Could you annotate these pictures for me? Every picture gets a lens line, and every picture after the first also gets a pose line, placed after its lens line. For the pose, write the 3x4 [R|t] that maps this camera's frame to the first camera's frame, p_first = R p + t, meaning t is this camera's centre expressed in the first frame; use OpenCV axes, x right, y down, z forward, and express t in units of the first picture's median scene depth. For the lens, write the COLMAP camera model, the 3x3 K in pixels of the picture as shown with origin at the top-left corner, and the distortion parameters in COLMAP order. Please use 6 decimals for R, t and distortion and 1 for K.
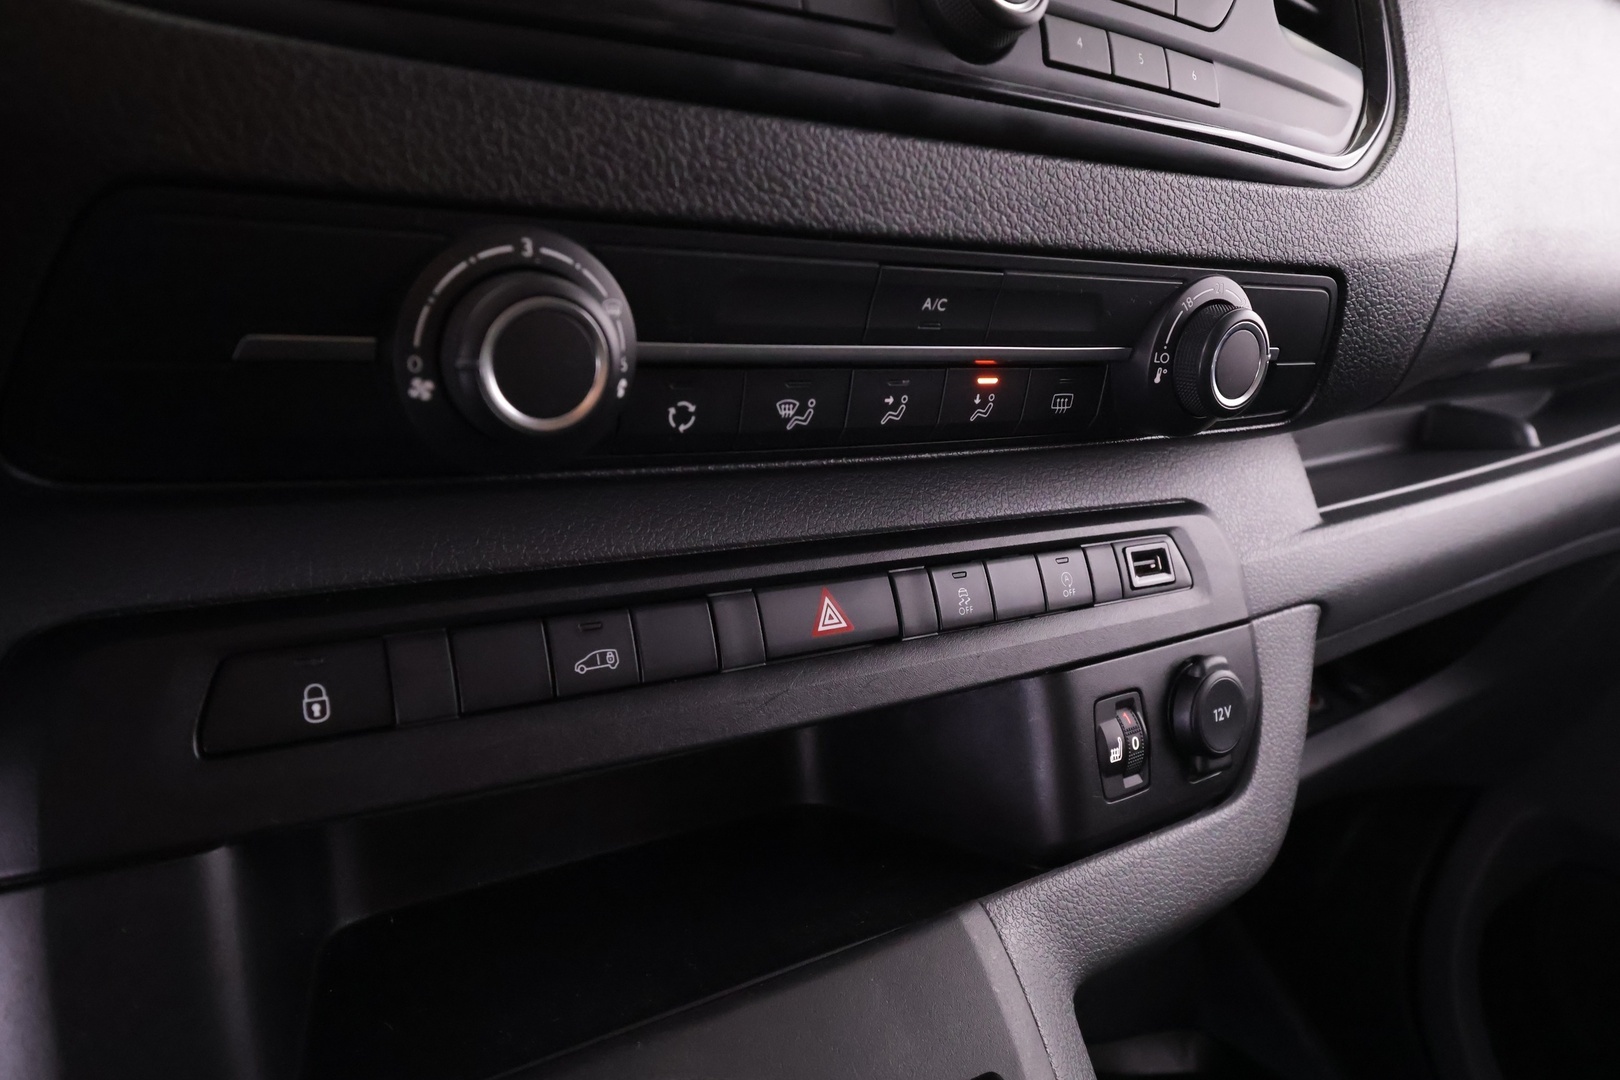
lens RADIAL K [[1089.5, 0, 810.0], [0, 1089.5, 540.0], [0, 0, 1]] dist [0.002062, -0.001166]
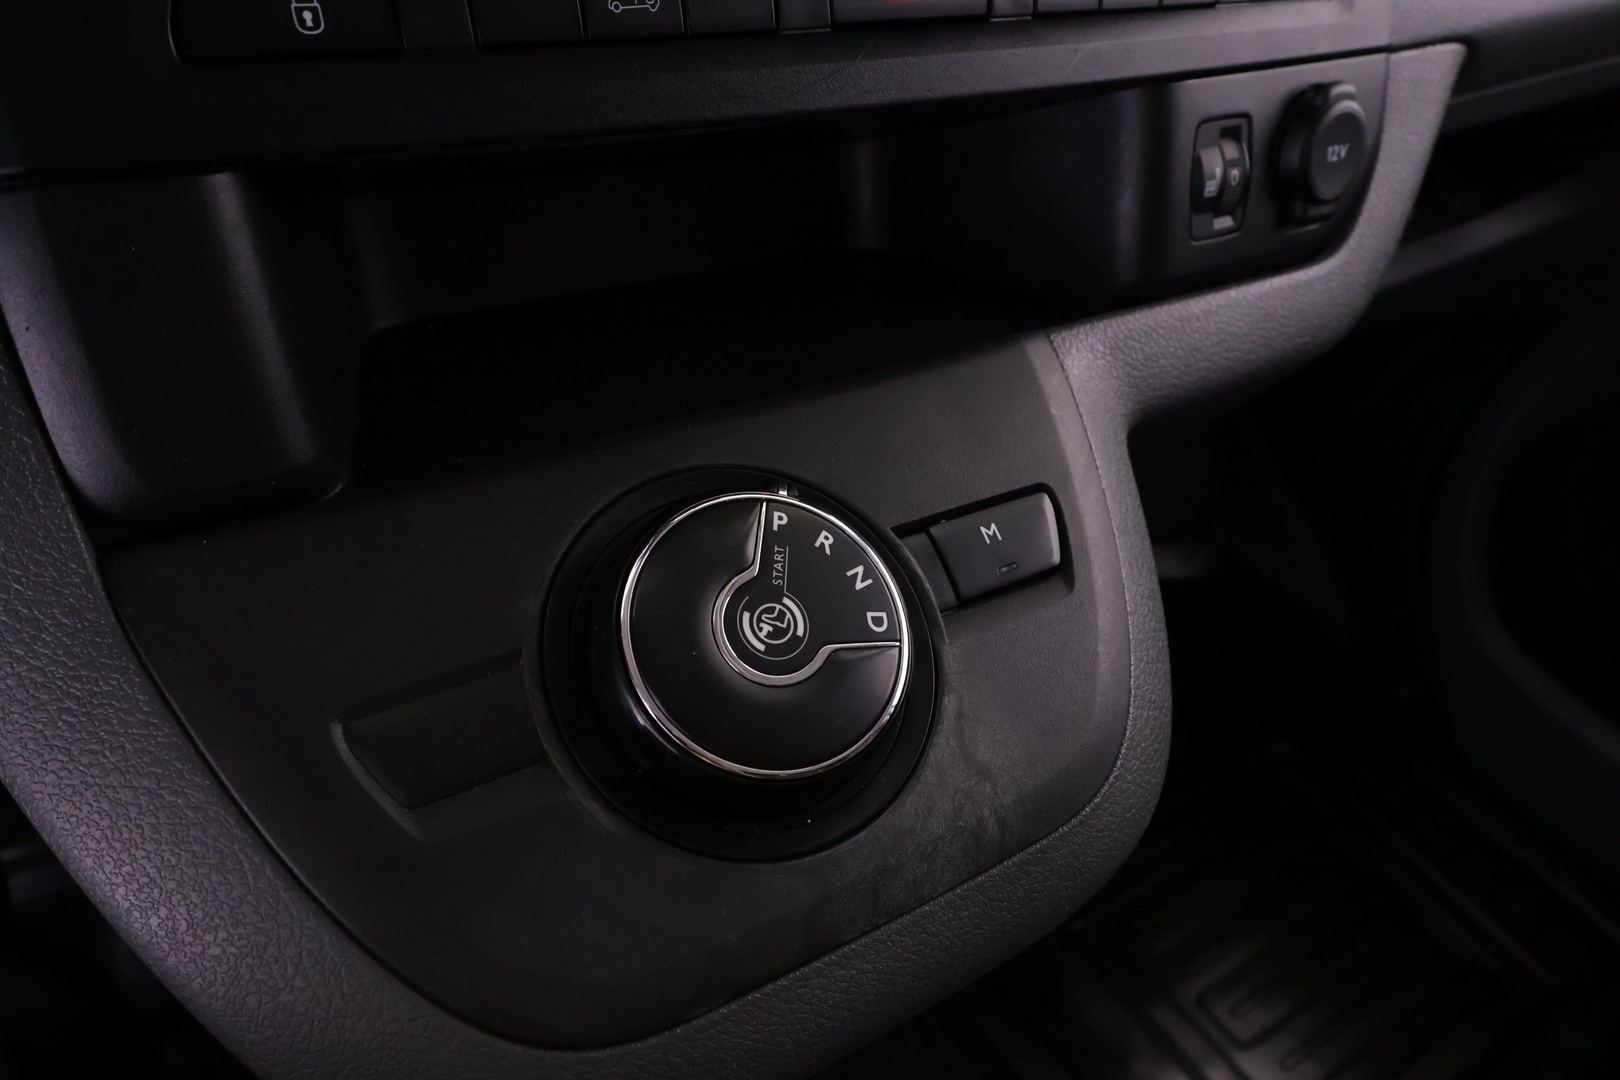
lens RADIAL K [[1087.7, 0, 810.0], [0, 1087.7, 540.0], [0, 0, 1]] dist [0.000576, 0.003446]
pose [[0.998642, 0.046315, -0.023854, -0.014723], [-0.033011, 0.916782, 0.398021, 0.116593], [0.040303, -0.396693, 0.917066, 0.049098]]
